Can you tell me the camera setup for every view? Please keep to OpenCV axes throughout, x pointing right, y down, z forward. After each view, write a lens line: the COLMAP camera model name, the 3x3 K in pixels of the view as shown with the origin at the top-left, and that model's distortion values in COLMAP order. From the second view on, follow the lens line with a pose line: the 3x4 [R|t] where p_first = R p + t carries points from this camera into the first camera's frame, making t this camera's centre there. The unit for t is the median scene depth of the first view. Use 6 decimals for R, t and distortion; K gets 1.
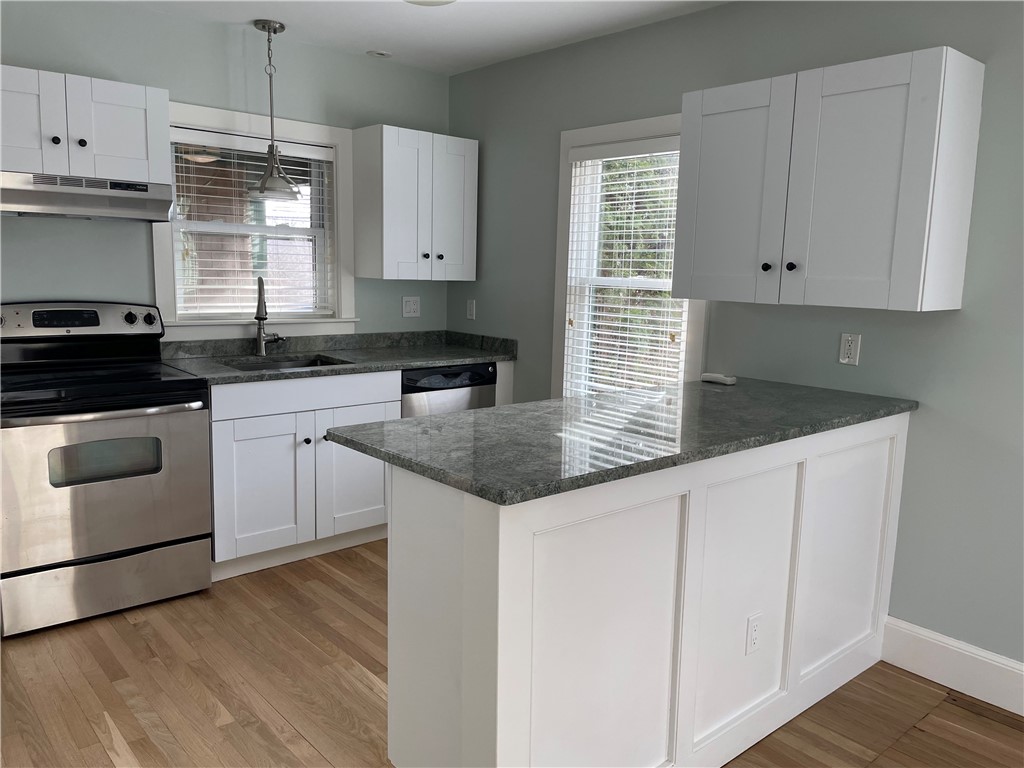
lens RADIAL K [[771.4, 0, 509.8], [0, 771.4, 387.1], [0, 0, 1]] dist [0.089171, -0.116573]
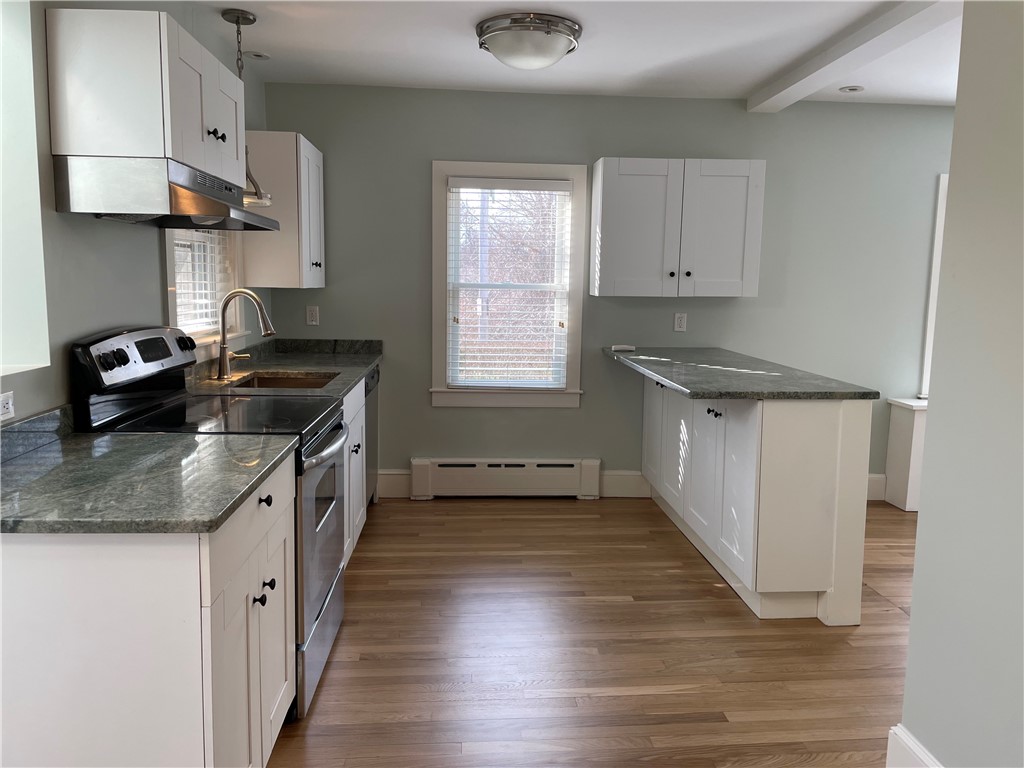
lens RADIAL K [[771.4, 0, 509.3], [0, 771.4, 380.0], [0, 0, 1]] dist [0.089171, -0.116573]
pose [[0.605506, -0.120148, 0.786719, -0.986234], [0.124985, 0.990628, 0.055093, -0.056005], [-0.785965, 0.064969, 0.614848, 0.237797]]
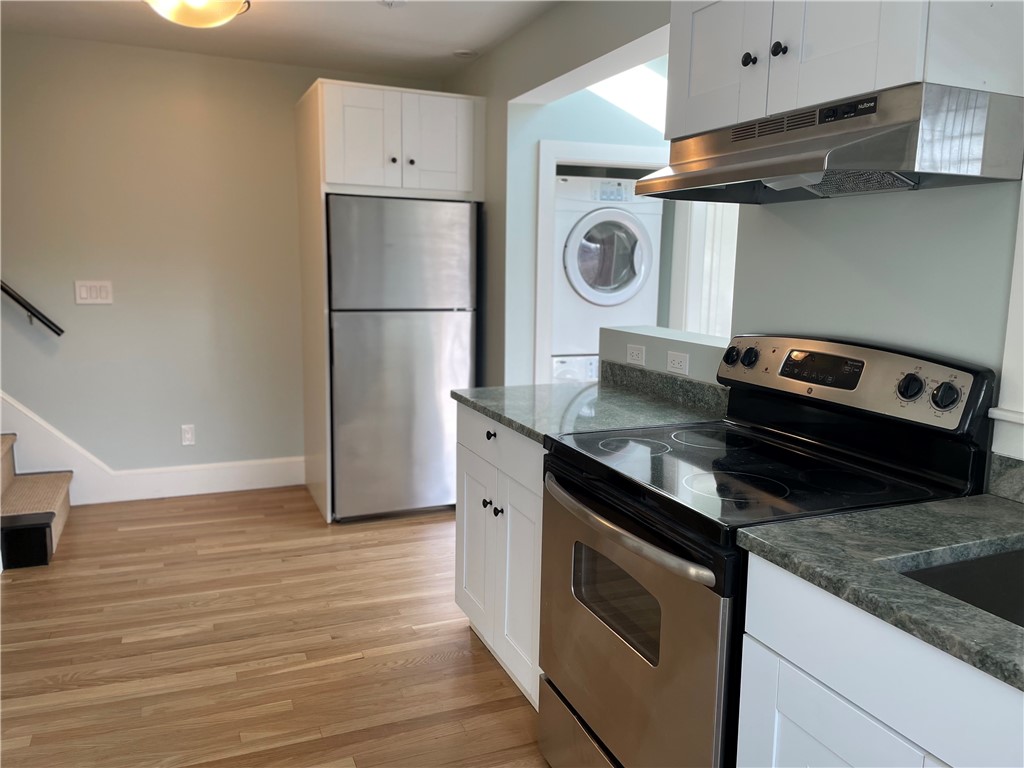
lens RADIAL K [[771.4, 0, 514.0], [0, 771.4, 379.3], [0, 0, 1]] dist [0.089171, -0.116573]
pose [[-0.302413, 0.110244, -0.946780, 0.048025], [-0.175825, 0.969792, 0.169085, -0.139374], [0.936820, 0.217601, -0.273893, 0.961770]]
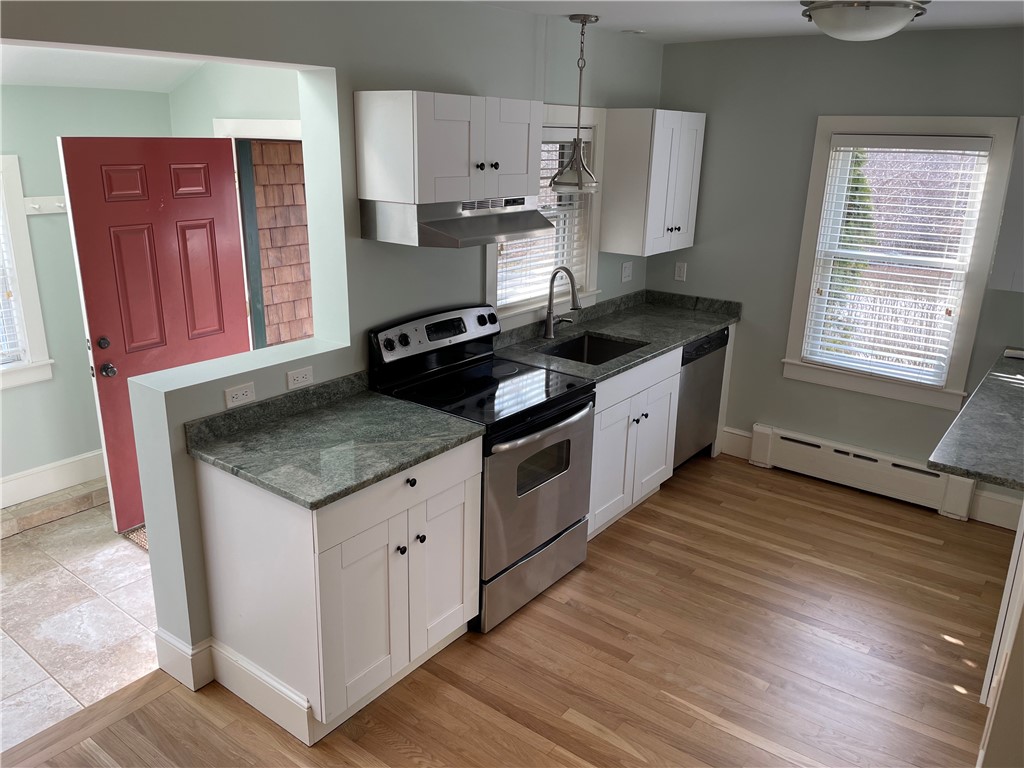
lens RADIAL K [[771.4, 0, 508.2], [0, 771.4, 374.5], [0, 0, 1]] dist [0.089171, -0.116573]
pose [[0.979738, -0.066466, 0.188933, -0.691803], [0.038279, 0.988081, 0.149101, -0.179765], [-0.196591, -0.138848, 0.970605, -0.025310]]
